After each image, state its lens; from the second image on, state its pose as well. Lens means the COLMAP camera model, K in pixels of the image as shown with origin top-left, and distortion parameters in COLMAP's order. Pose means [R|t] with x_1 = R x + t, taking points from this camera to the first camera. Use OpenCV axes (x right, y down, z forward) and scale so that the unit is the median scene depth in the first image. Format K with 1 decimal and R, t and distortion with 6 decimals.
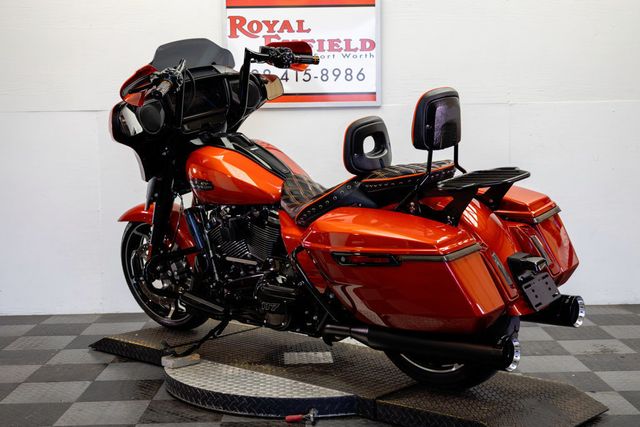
lens RADIAL K [[923.9, 0, 314.0], [0, 923.9, 218.3], [0, 0, 1]] dist [0.082923, 0.000000]
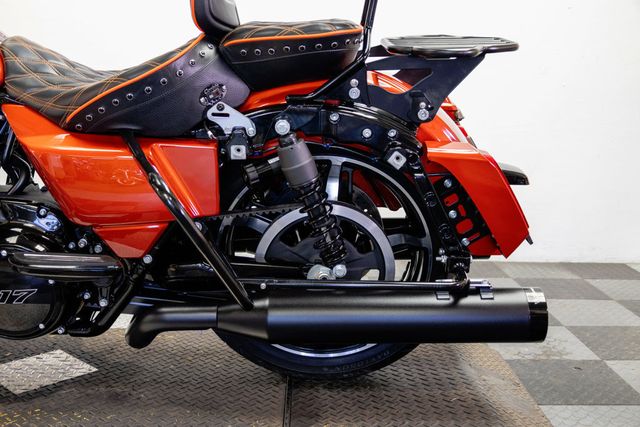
lens RADIAL K [[710.8, 0, 300.6], [0, 710.8, 213.4], [0, 0, 1]] dist [0.040366, 0.000000]
pose [[0.999433, 0.032602, 0.008402, 0.107252], [-0.033214, 0.995606, 0.087555, 0.007246], [-0.005511, -0.087785, 0.996124, 0.417473]]
